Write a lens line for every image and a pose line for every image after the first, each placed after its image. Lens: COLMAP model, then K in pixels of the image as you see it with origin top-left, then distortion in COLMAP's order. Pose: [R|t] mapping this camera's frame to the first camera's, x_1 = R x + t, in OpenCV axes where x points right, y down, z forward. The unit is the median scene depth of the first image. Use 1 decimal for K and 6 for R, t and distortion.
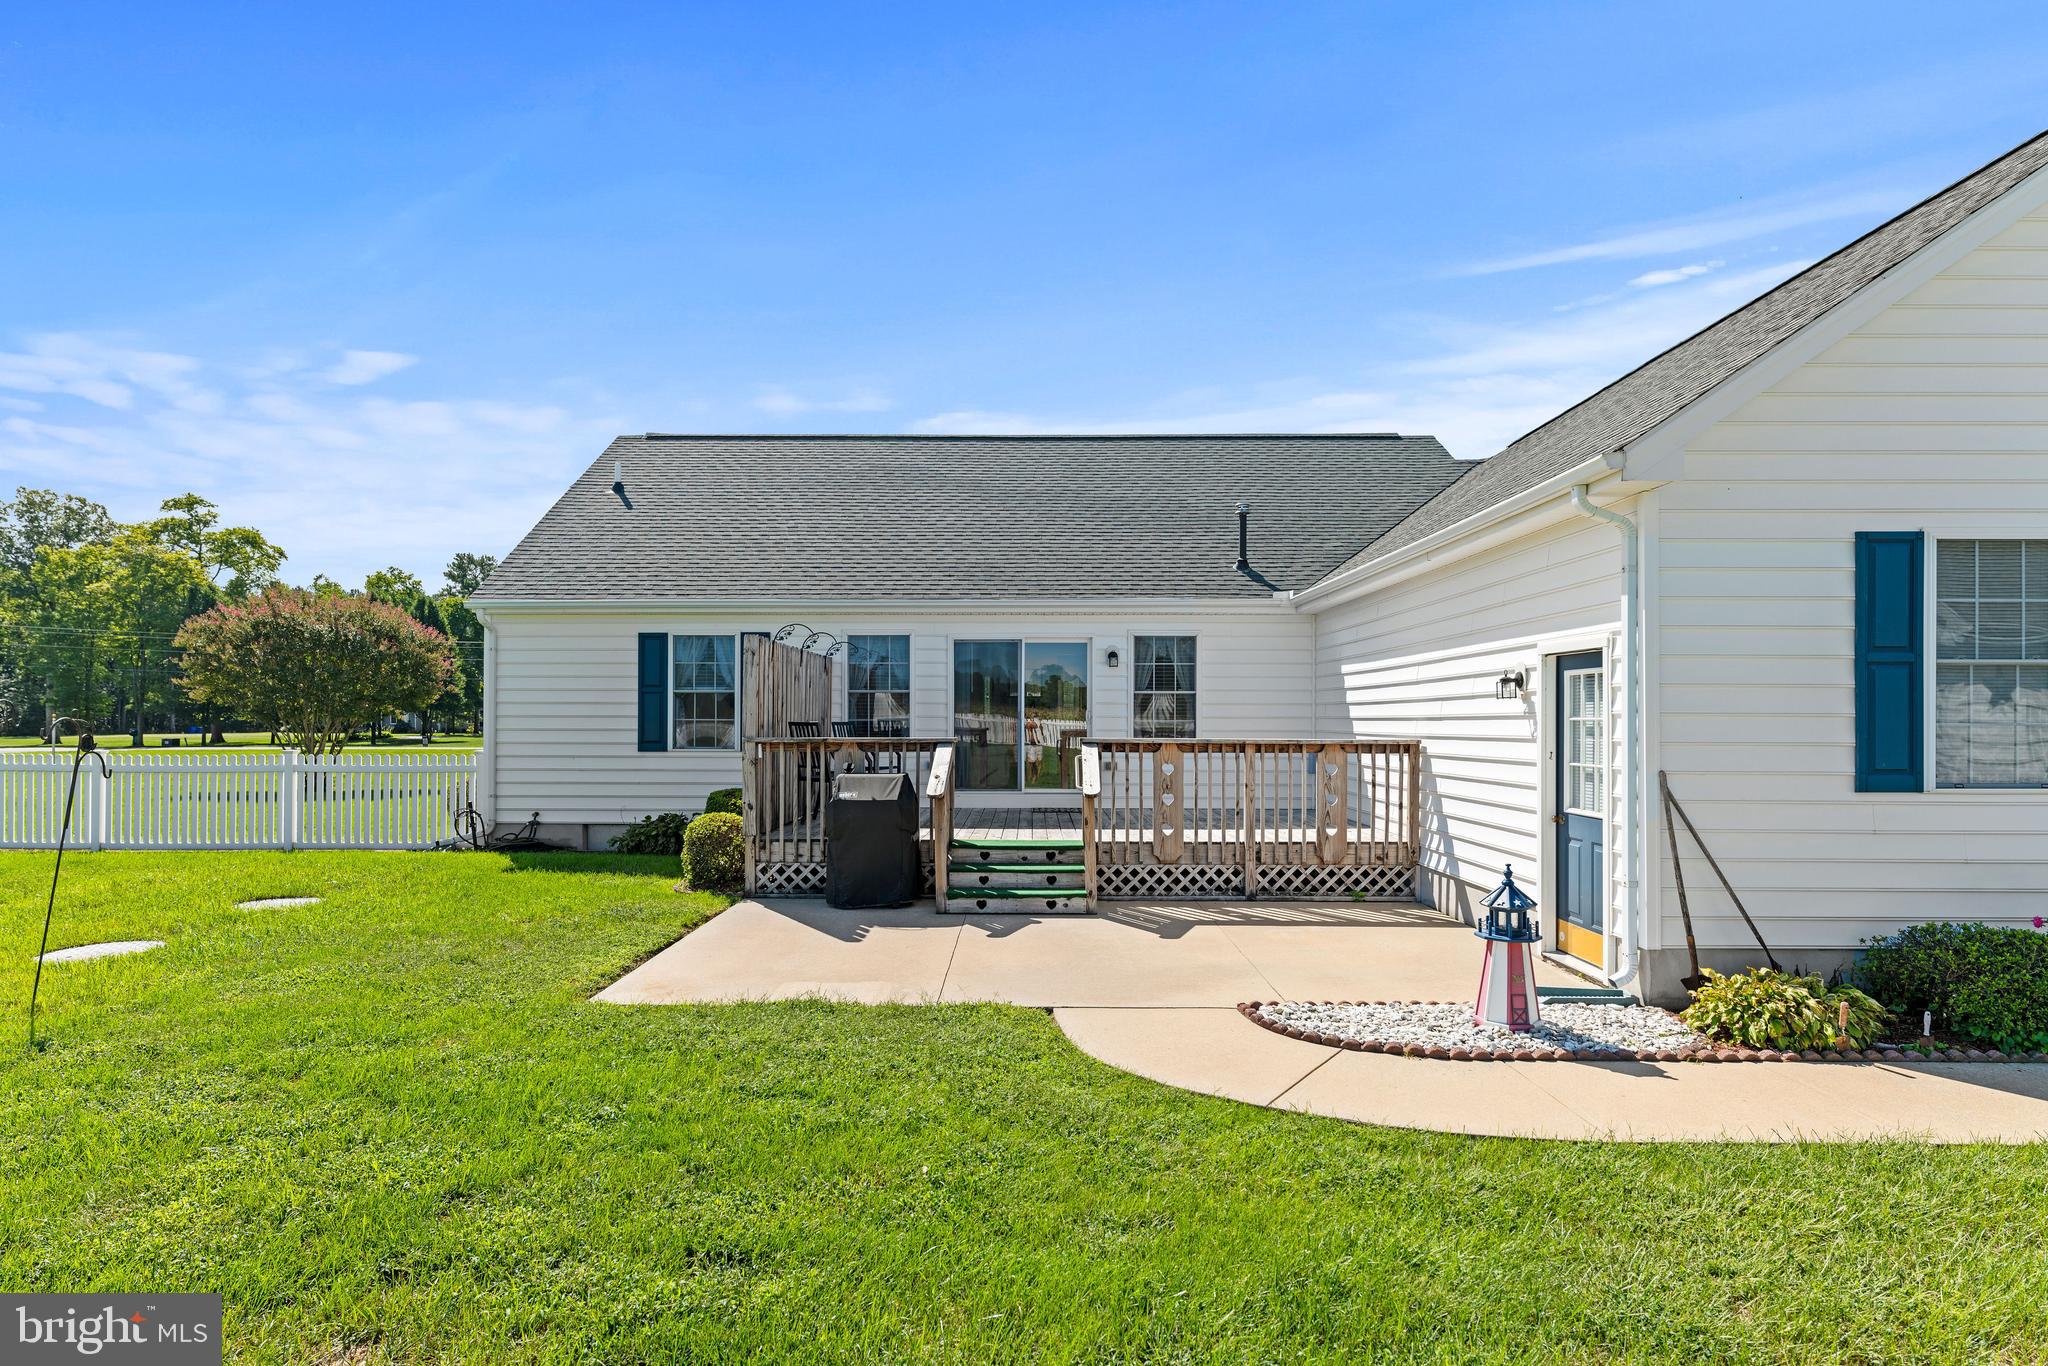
lens RADIAL K [[1092.8, 0, 939.1], [0, 1092.8, 702.1], [0, 0, 1]] dist [-0.004583, 0.000407]
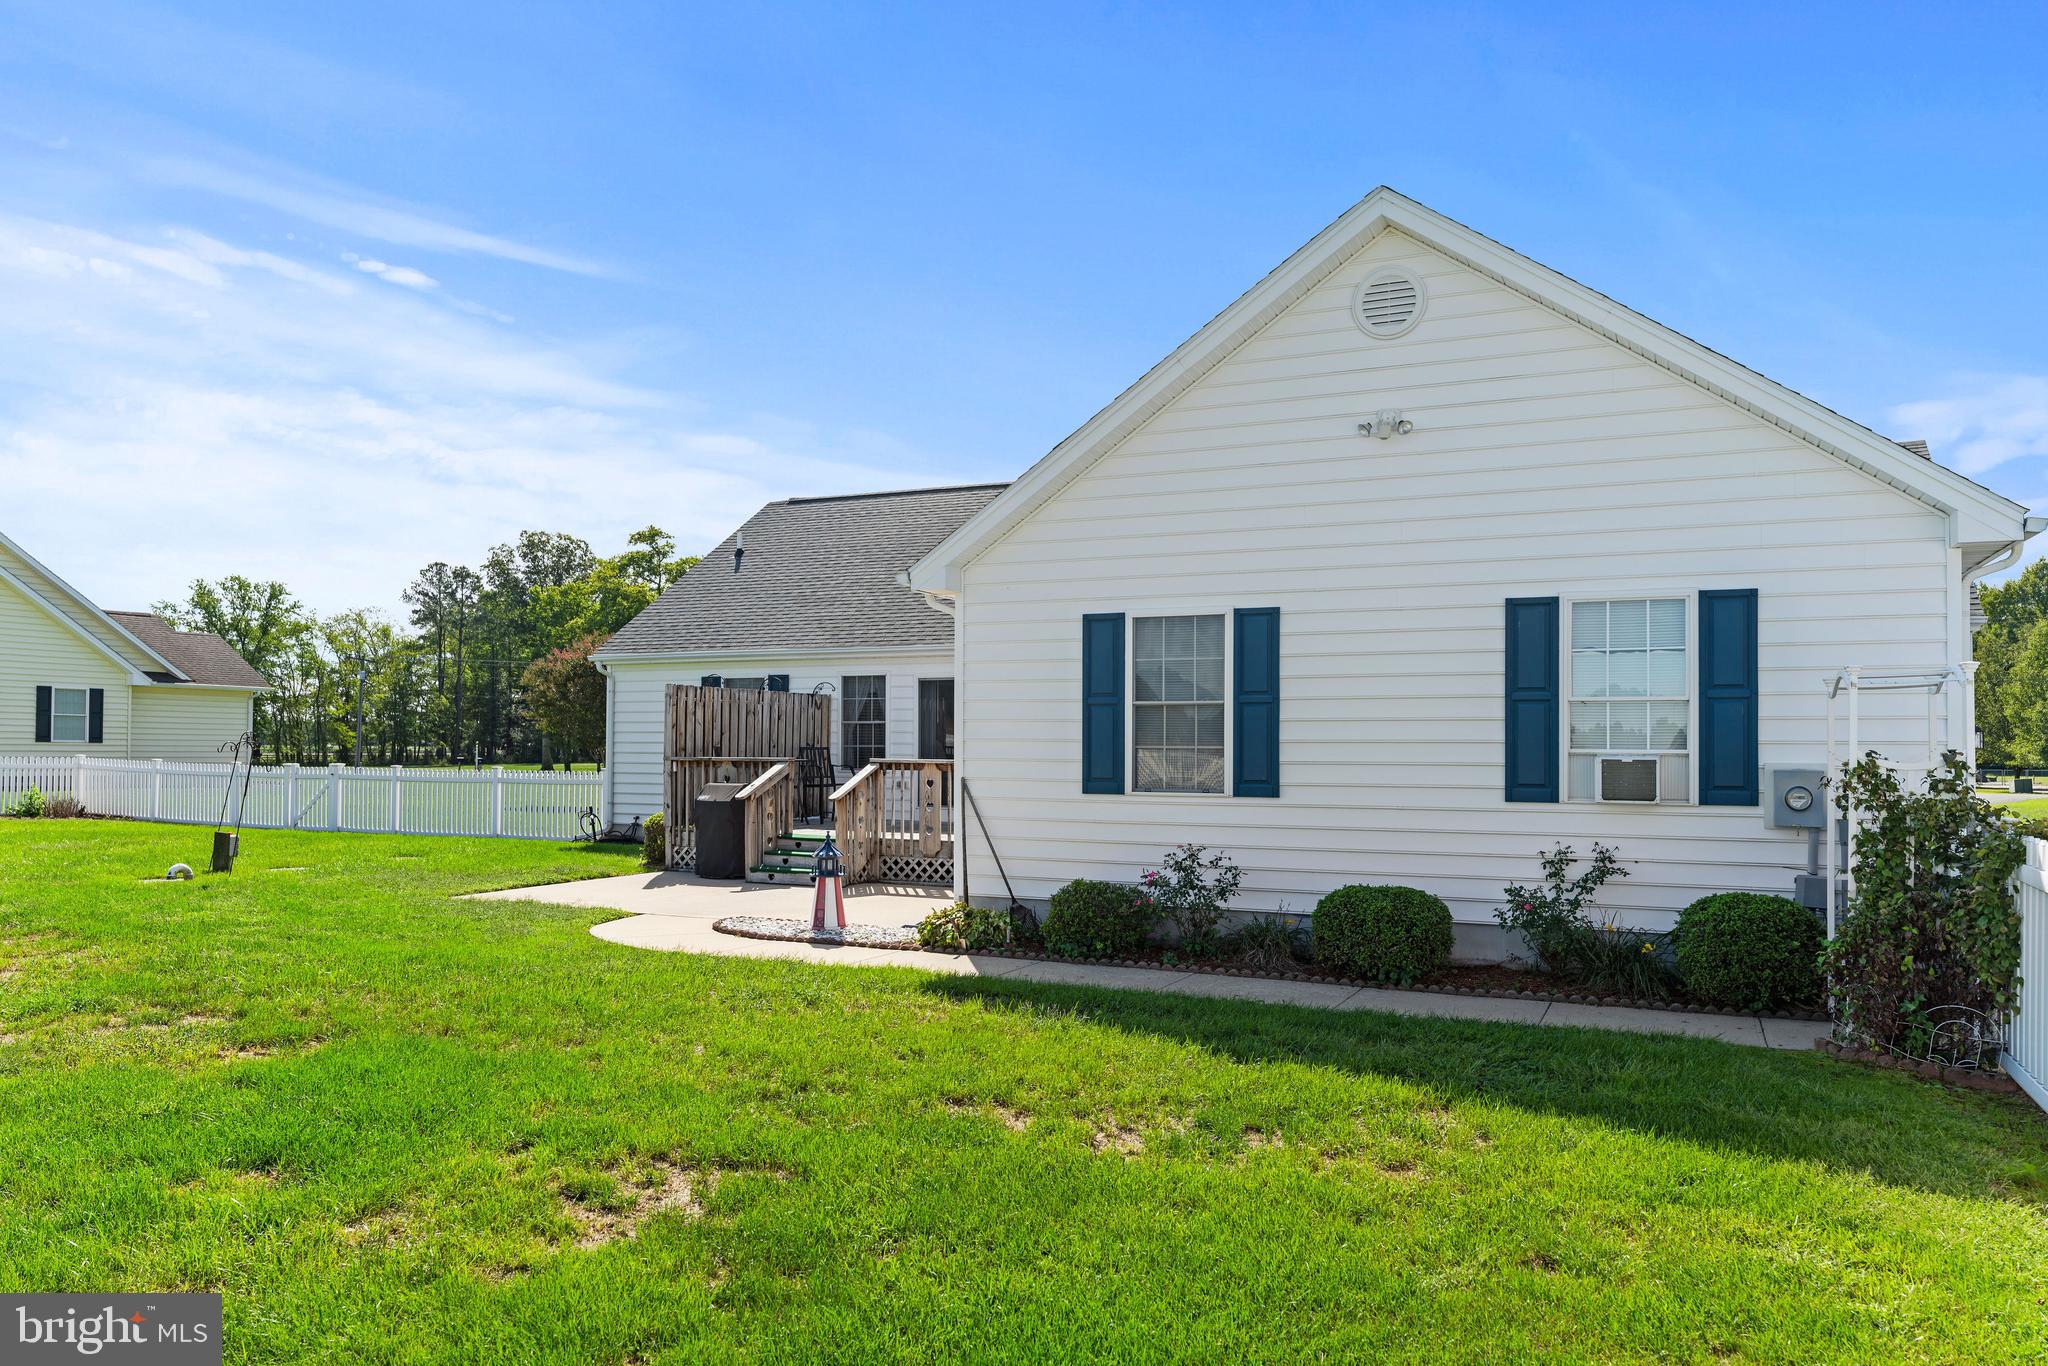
lens RADIAL K [[1528.5, 0, 1030.5], [0, 1528.5, 695.0], [0, 0, 1]] dist [-0.040830, 0.027562]
pose [[0.902149, -0.012497, -0.431244, 0.837505], [0.003034, 0.999739, -0.022623, -0.001242], [0.431414, 0.019100, 0.901952, -0.438486]]
